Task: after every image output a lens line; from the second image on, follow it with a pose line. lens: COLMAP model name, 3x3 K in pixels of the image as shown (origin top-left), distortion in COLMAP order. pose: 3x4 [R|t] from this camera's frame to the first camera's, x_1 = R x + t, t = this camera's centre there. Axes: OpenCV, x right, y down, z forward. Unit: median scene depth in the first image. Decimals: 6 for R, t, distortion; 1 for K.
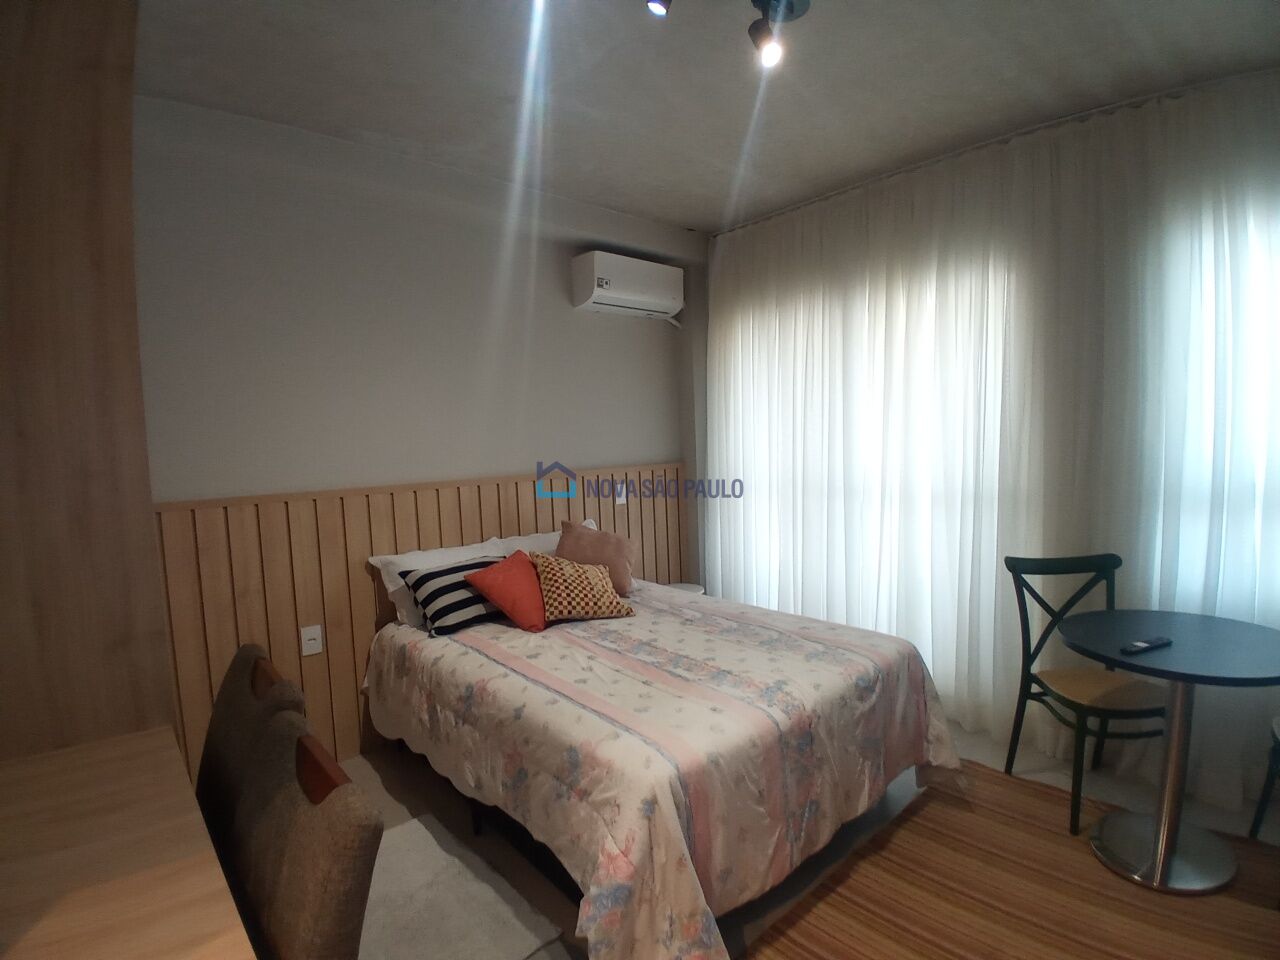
lens RADIAL K [[630.5, 0, 639.5], [0, 630.5, 489.2], [0, 0, 1]] dist [0.008392, -0.047581]
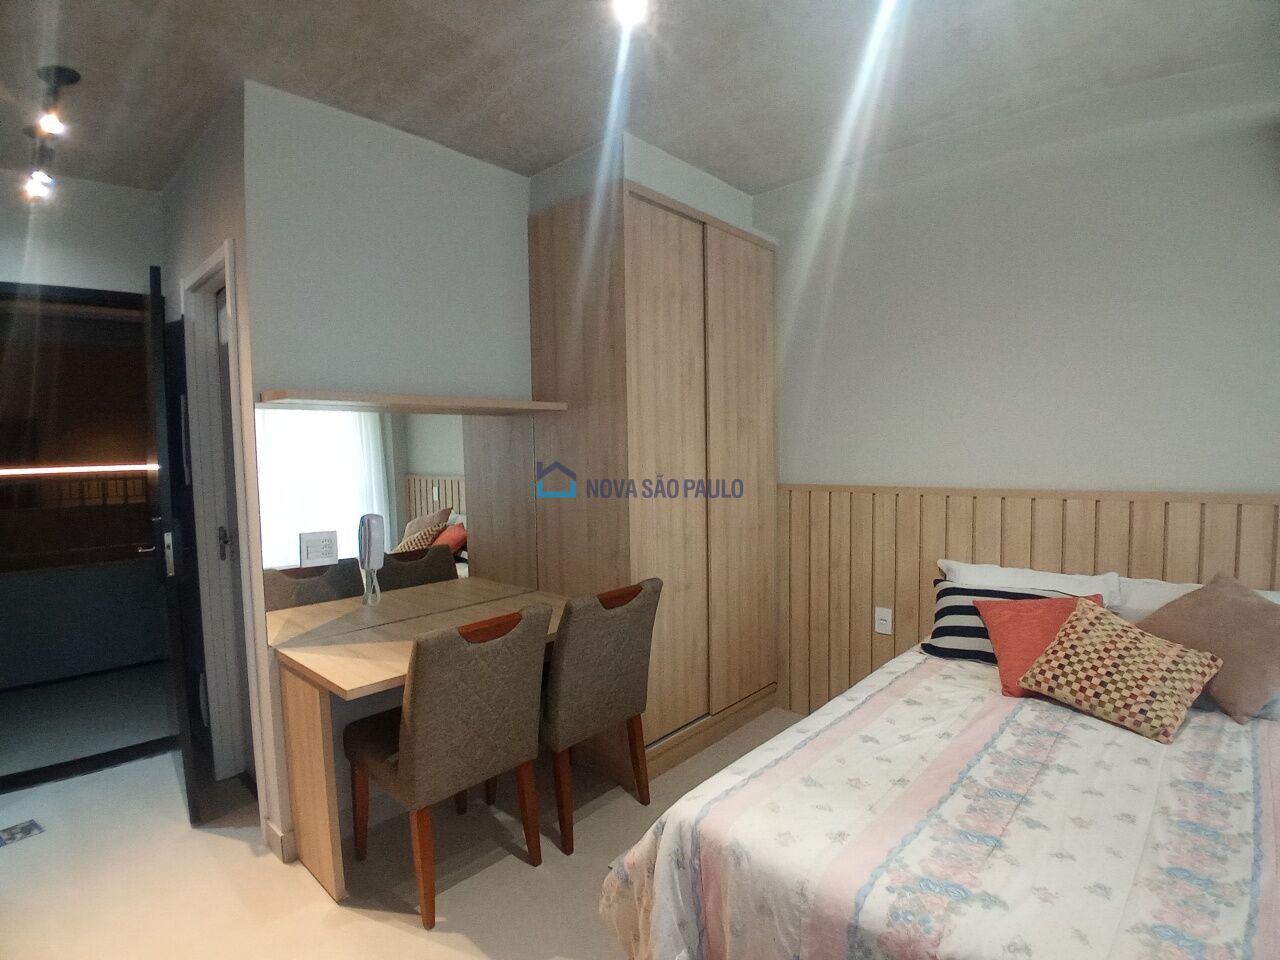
lens RADIAL K [[630.5, 0, 639.5], [0, 630.5, 489.2], [0, 0, 1]] dist [0.008392, -0.047581]
pose [[0.101540, 0.095664, -0.990221, 0.591081], [-0.062433, 0.994017, 0.089628, -0.071305], [0.992871, 0.052721, 0.106905, 0.519930]]
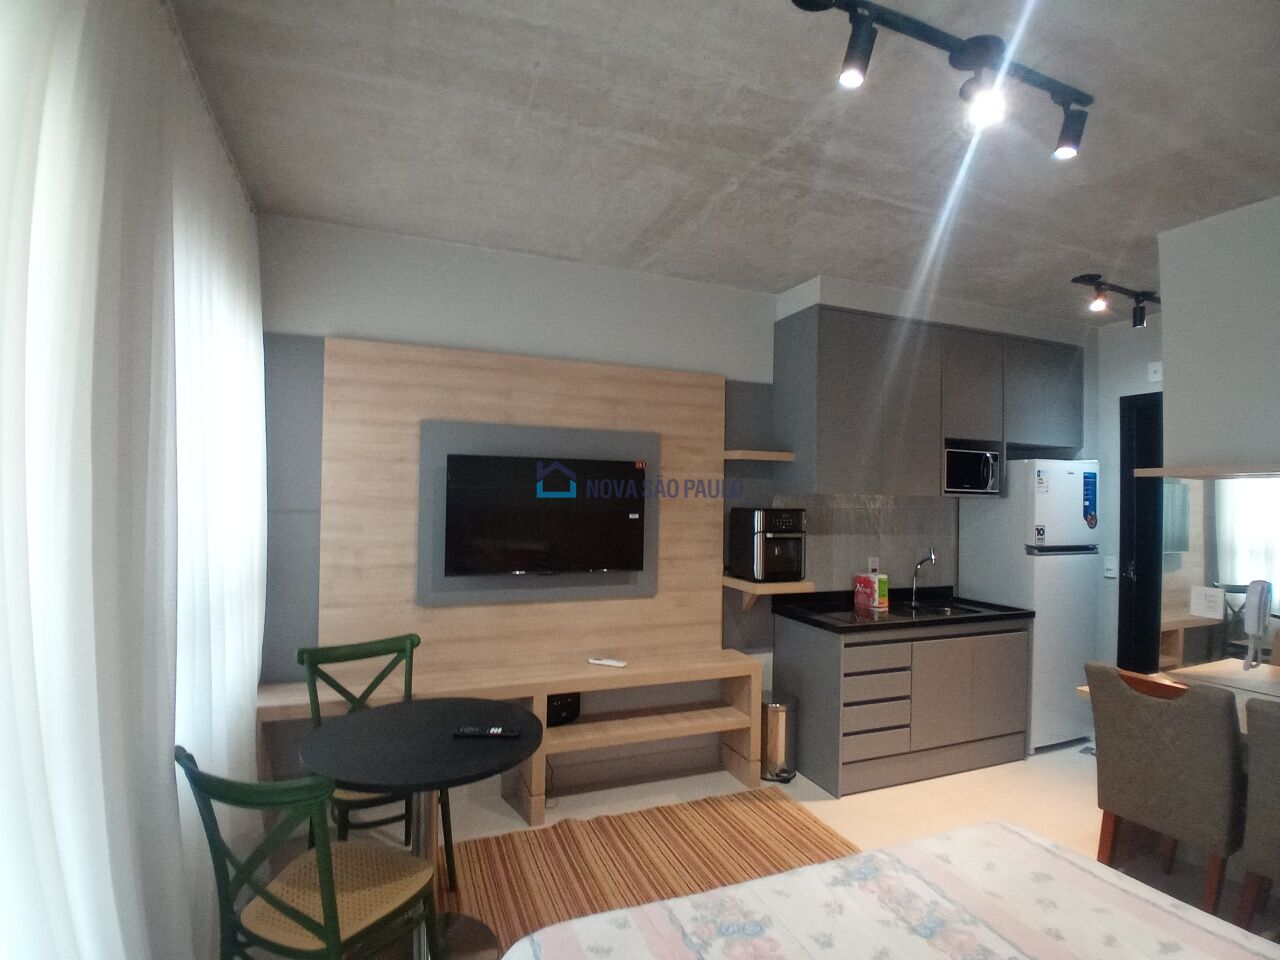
lens RADIAL K [[630.5, 0, 639.5], [0, 630.5, 489.2], [0, 0, 1]] dist [0.008392, -0.047581]
pose [[-0.939338, 0.027214, 0.341911, 0.156039], [0.044927, 0.998021, 0.043991, -0.149271], [-0.340037, 0.056683, -0.938702, 1.450664]]
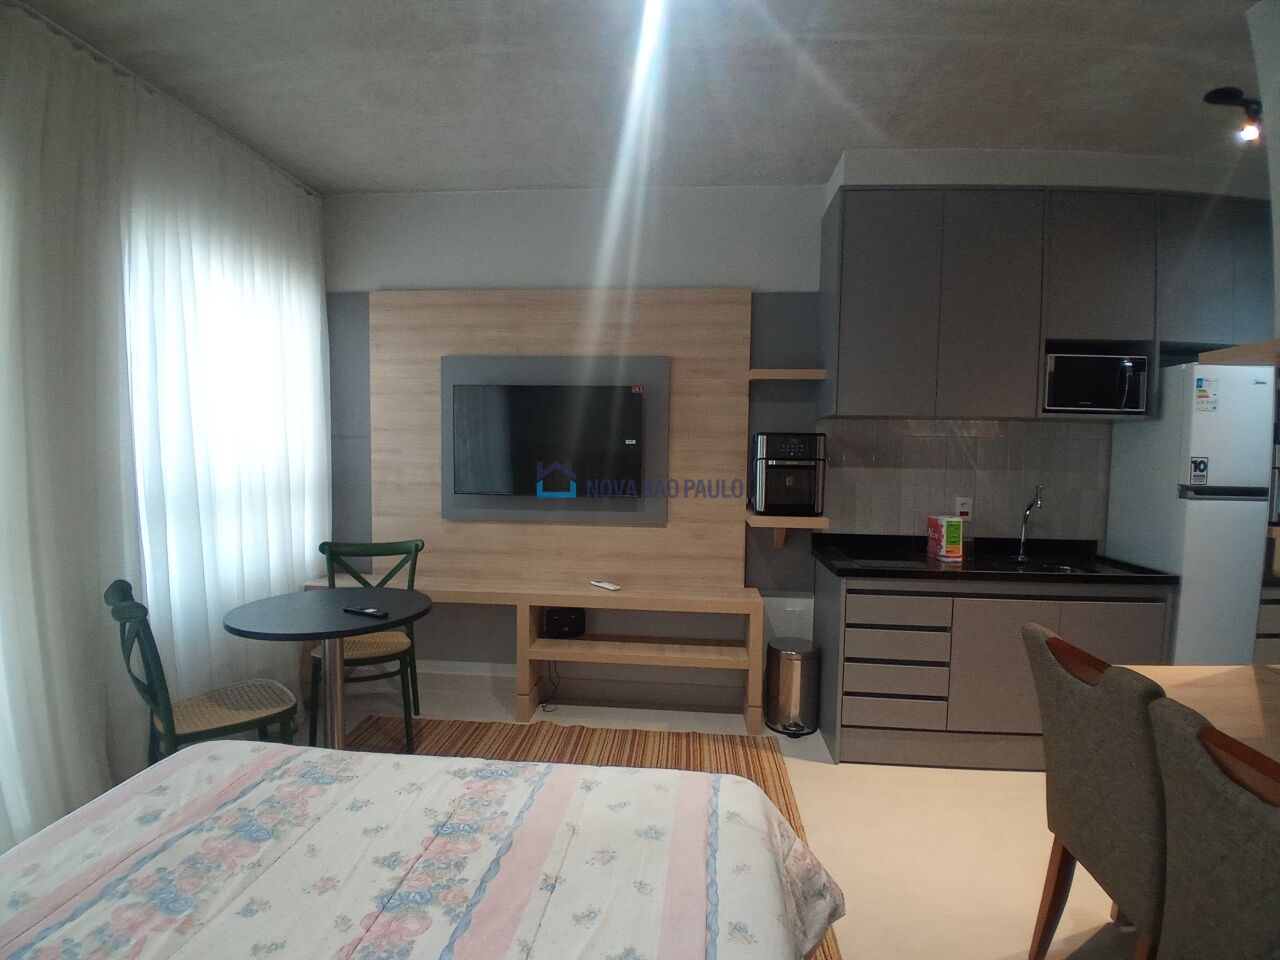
lens RADIAL K [[630.5, 0, 639.5], [0, 630.5, 489.2], [0, 0, 1]] dist [0.008392, -0.047581]
pose [[-0.687164, -0.016359, 0.726318, -0.352243], [0.065881, 0.994224, 0.084723, -0.045245], [-0.723509, 0.106069, -0.682117, 1.098677]]
